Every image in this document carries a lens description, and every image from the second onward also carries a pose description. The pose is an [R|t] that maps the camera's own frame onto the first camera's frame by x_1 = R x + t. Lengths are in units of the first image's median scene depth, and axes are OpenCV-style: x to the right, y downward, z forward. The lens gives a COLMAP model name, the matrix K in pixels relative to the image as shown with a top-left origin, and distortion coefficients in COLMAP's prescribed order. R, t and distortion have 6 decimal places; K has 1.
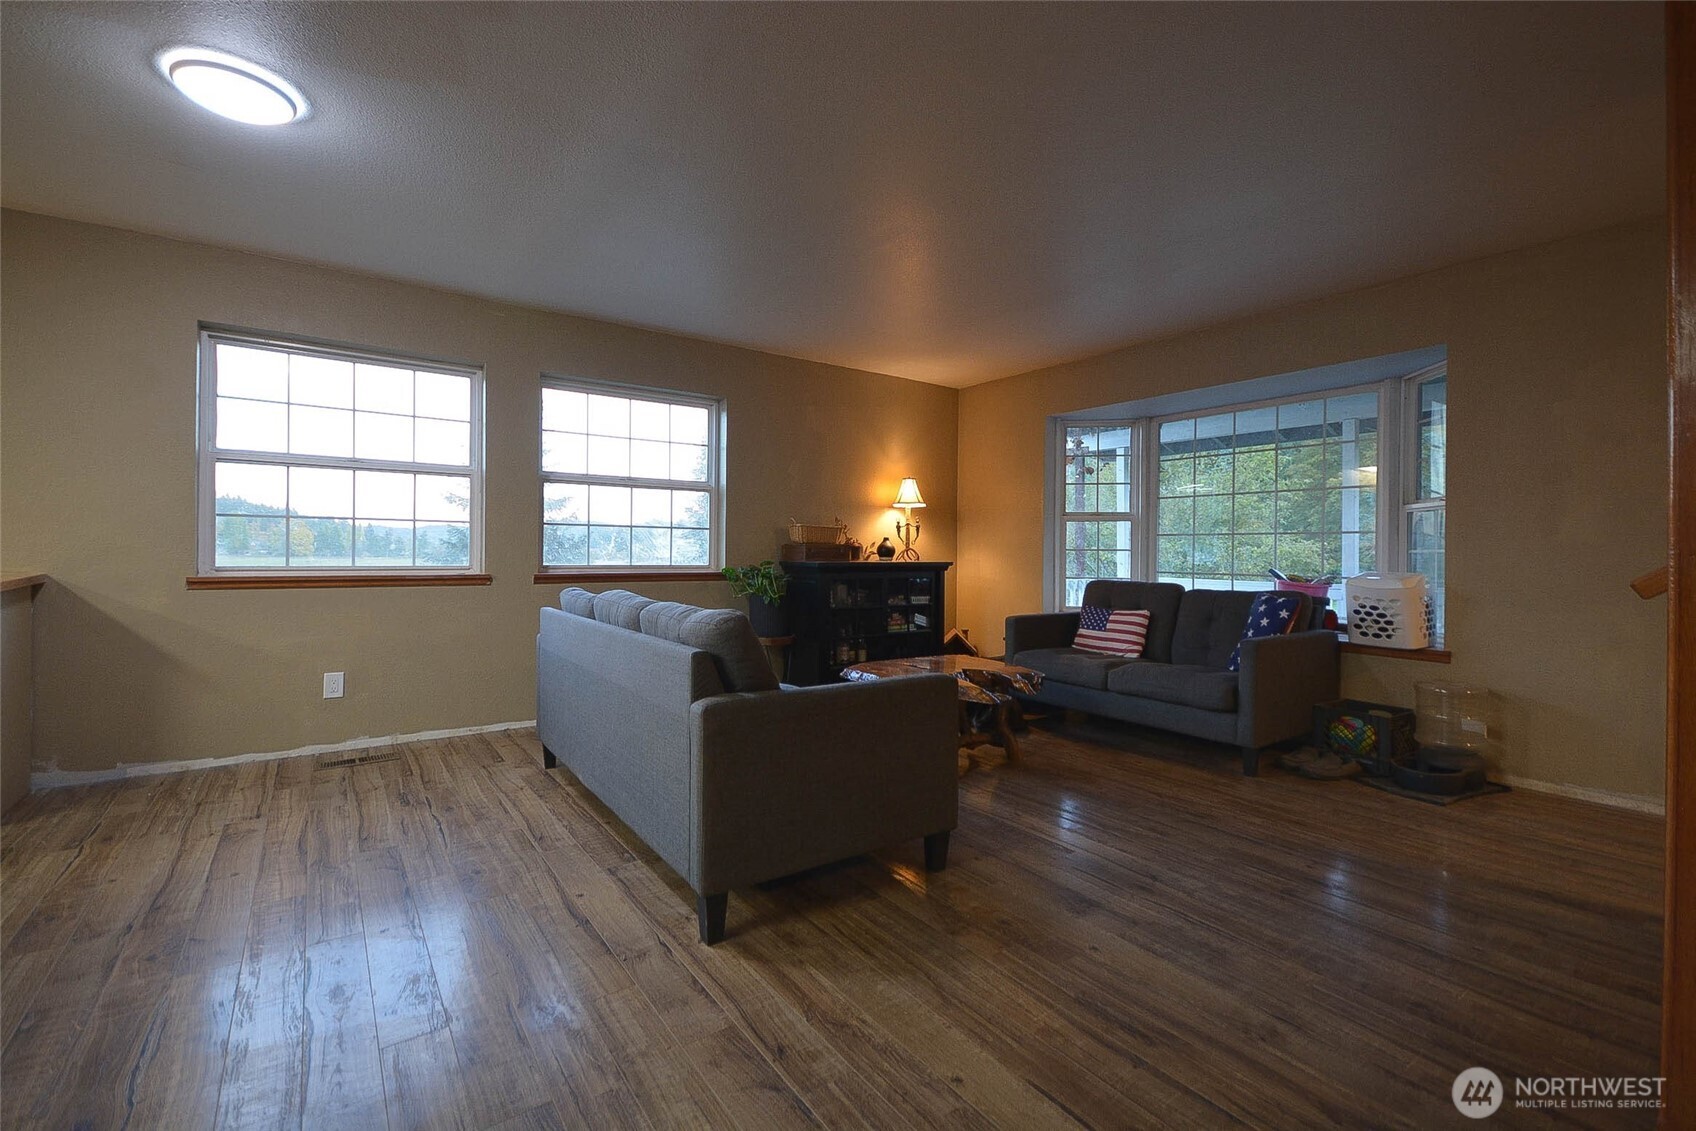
lens RADIAL K [[747.5, 0, 832.5], [0, 747.5, 552.2], [0, 0, 1]] dist [0.008455, 0.001526]
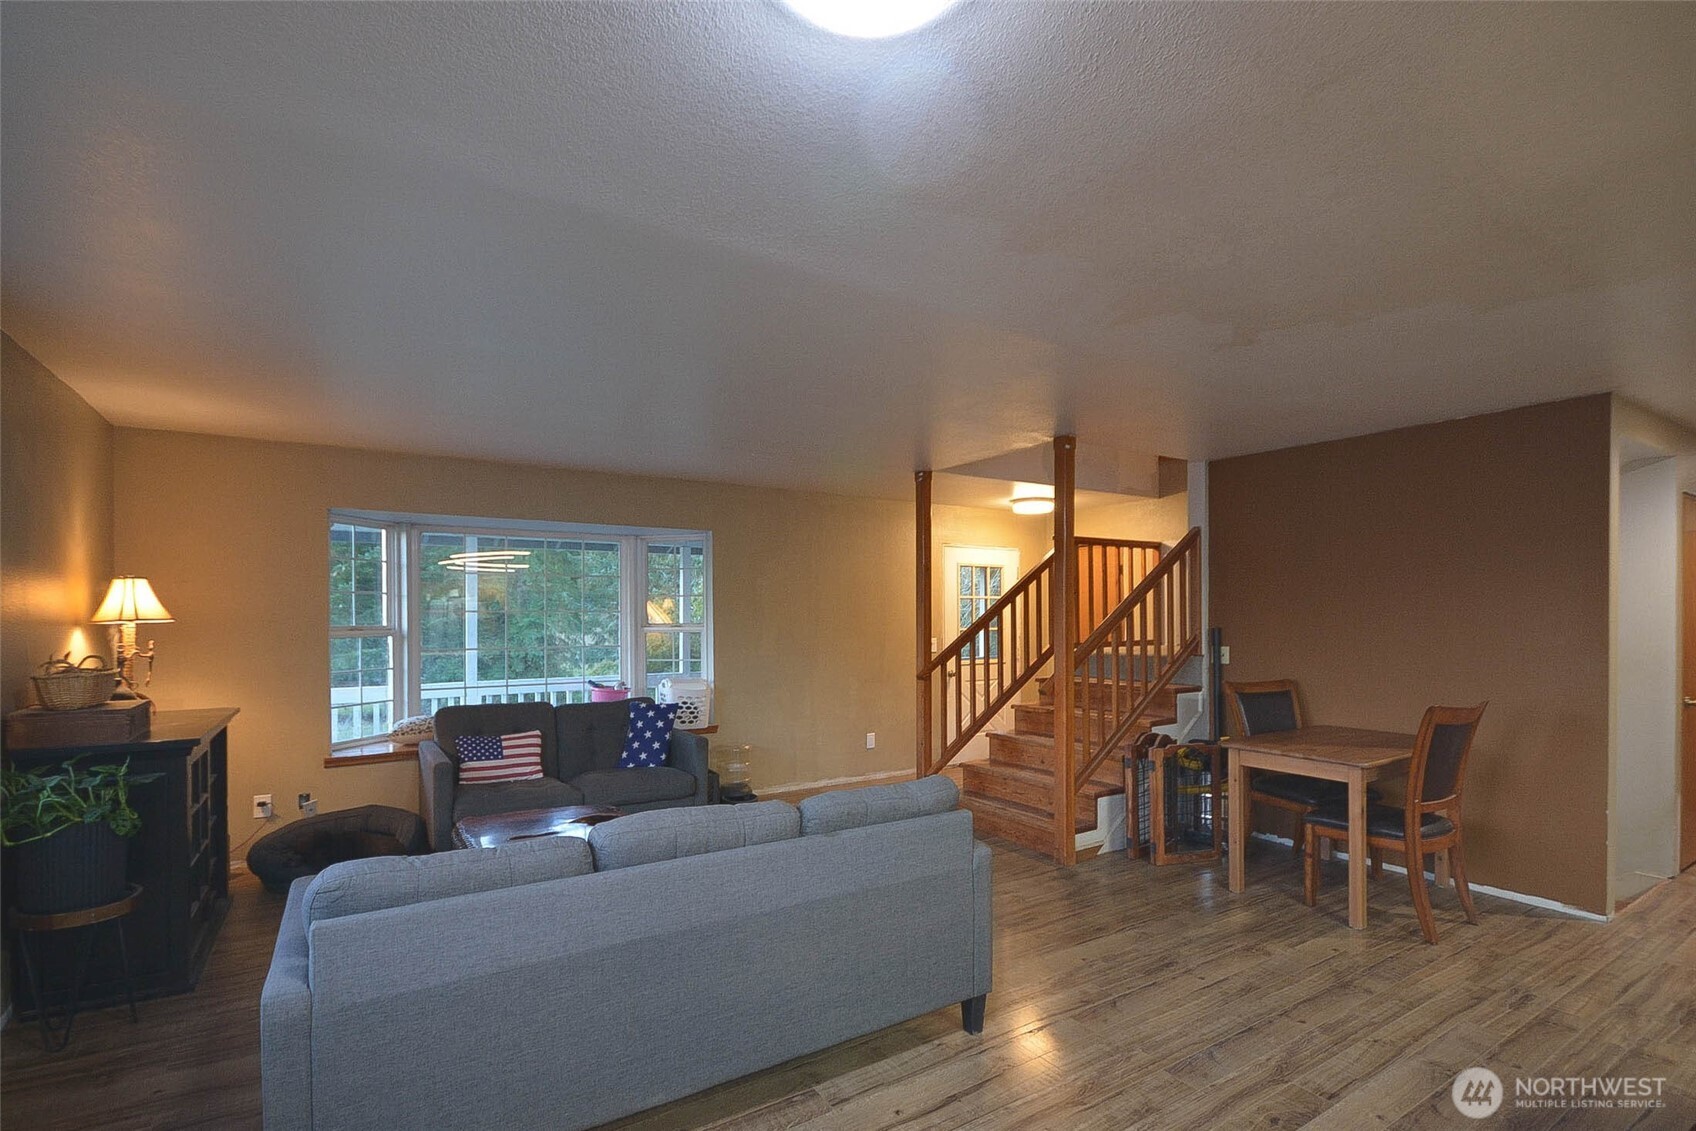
lens RADIAL K [[803.9, 0, 851.0], [0, 803.9, 605.6], [0, 0, 1]] dist [0.004470, -0.003217]
pose [[0.040378, -0.001114, 0.999184, -0.609741], [0.007587, 0.999971, 0.000808, -0.084372], [-0.999156, 0.007548, 0.040385, 0.453146]]
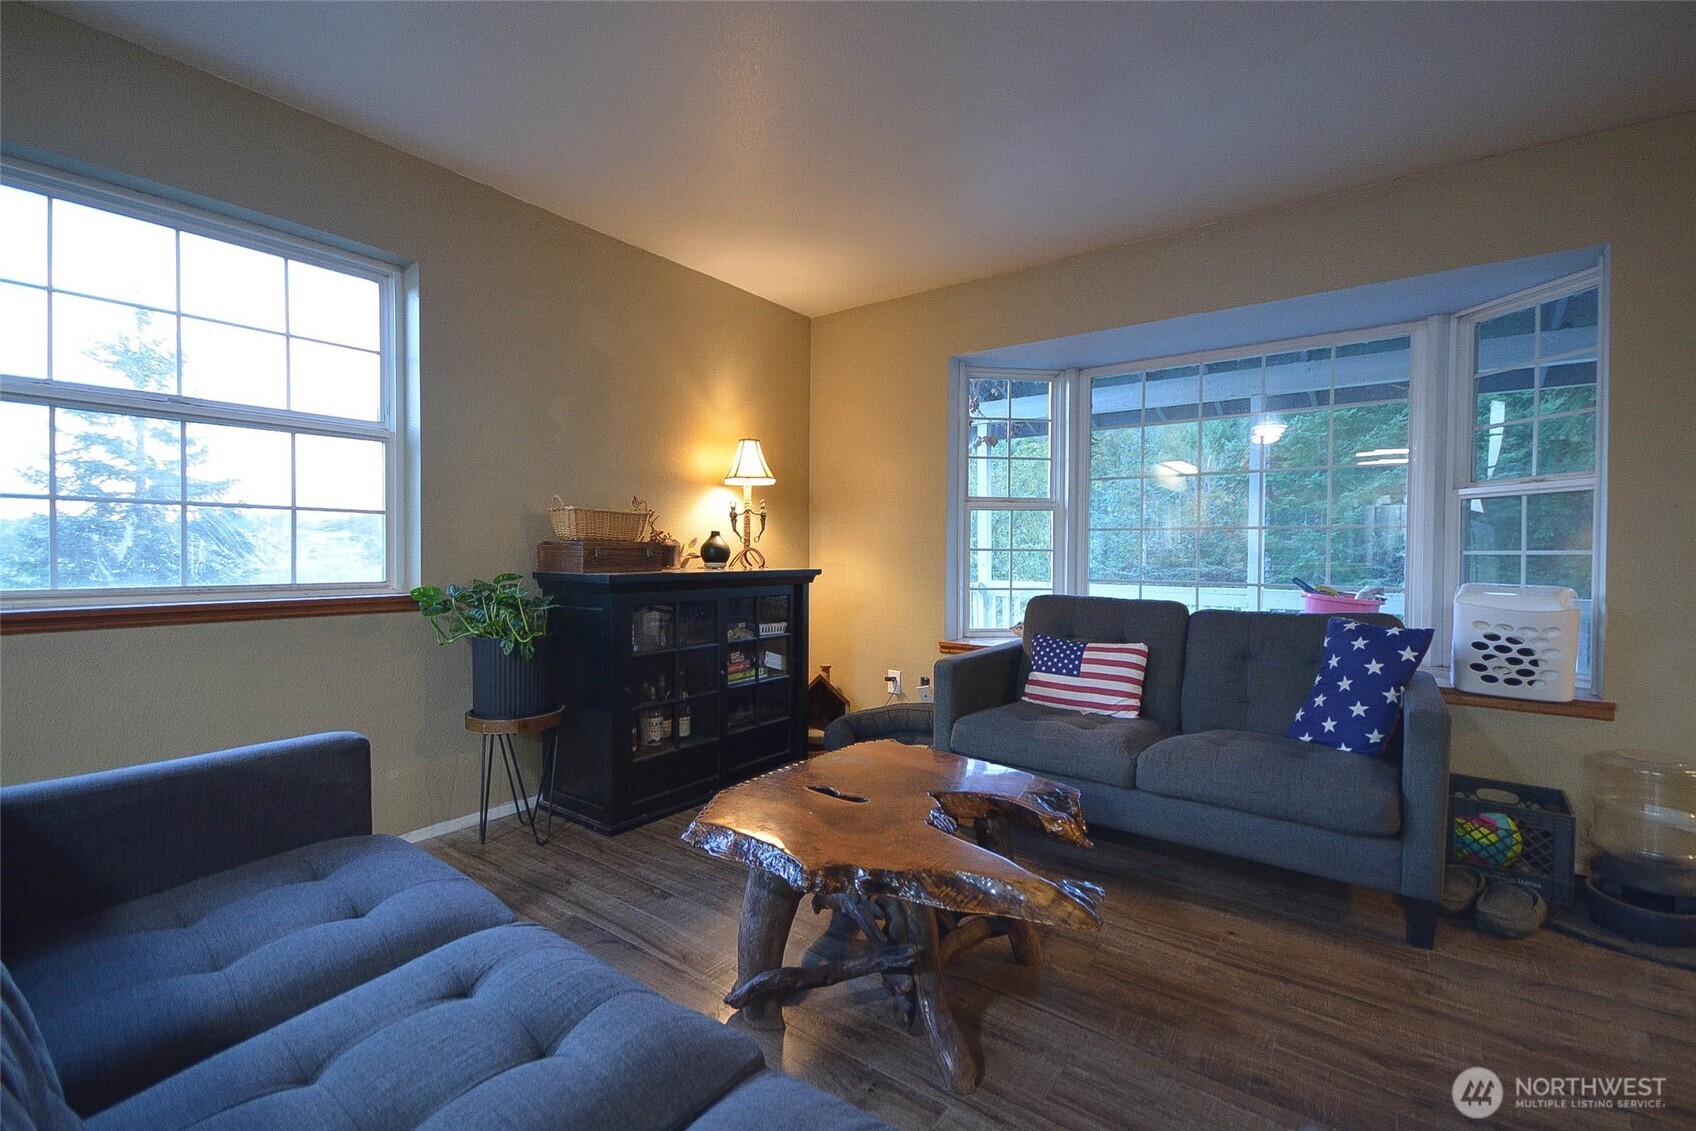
lens RADIAL K [[747.5, 0, 849.3], [0, 747.5, 565.0], [0, 0, 1]] dist [0.008455, 0.001526]
pose [[0.946869, -0.009530, 0.321479, -0.028077], [0.002763, 0.999765, 0.021498, -0.005074], [-0.321608, -0.019467, 0.946673, 0.410792]]
